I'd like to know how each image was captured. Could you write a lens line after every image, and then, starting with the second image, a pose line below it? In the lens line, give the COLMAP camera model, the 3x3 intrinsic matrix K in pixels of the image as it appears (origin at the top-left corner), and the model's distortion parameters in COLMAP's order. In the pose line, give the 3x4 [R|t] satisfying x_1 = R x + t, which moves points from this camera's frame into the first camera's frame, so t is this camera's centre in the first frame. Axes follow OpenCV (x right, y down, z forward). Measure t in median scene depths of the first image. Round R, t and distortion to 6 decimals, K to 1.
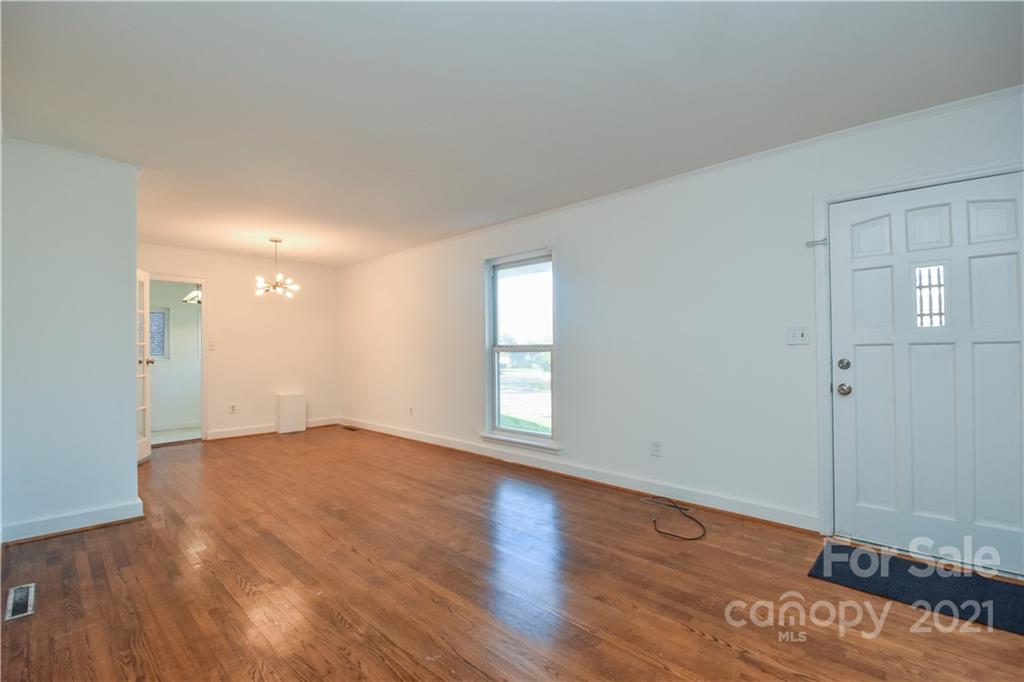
lens RADIAL K [[450.9, 0, 513.4], [0, 450.9, 341.1], [0, 0, 1]] dist [0.000314, -0.011667]
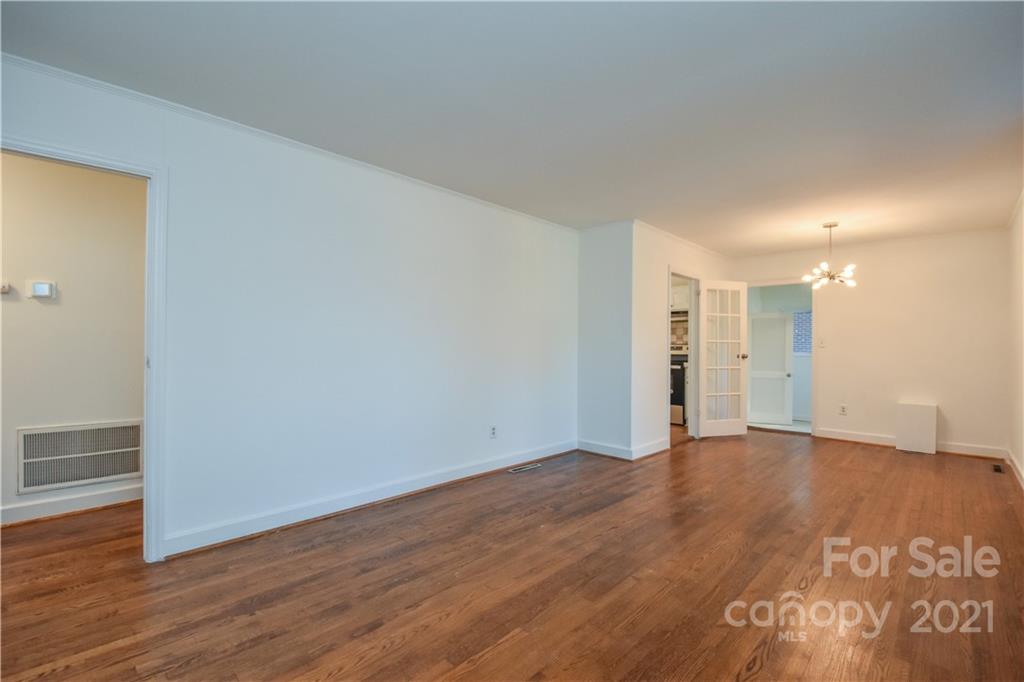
lens RADIAL K [[450.9, 0, 519.3], [0, 450.9, 345.8], [0, 0, 1]] dist [0.000314, -0.011667]
pose [[-0.026353, 0.006264, -0.999633, 0.410156], [0.011831, 0.999912, 0.005954, 0.003865], [0.999583, -0.011670, -0.026424, 0.431363]]
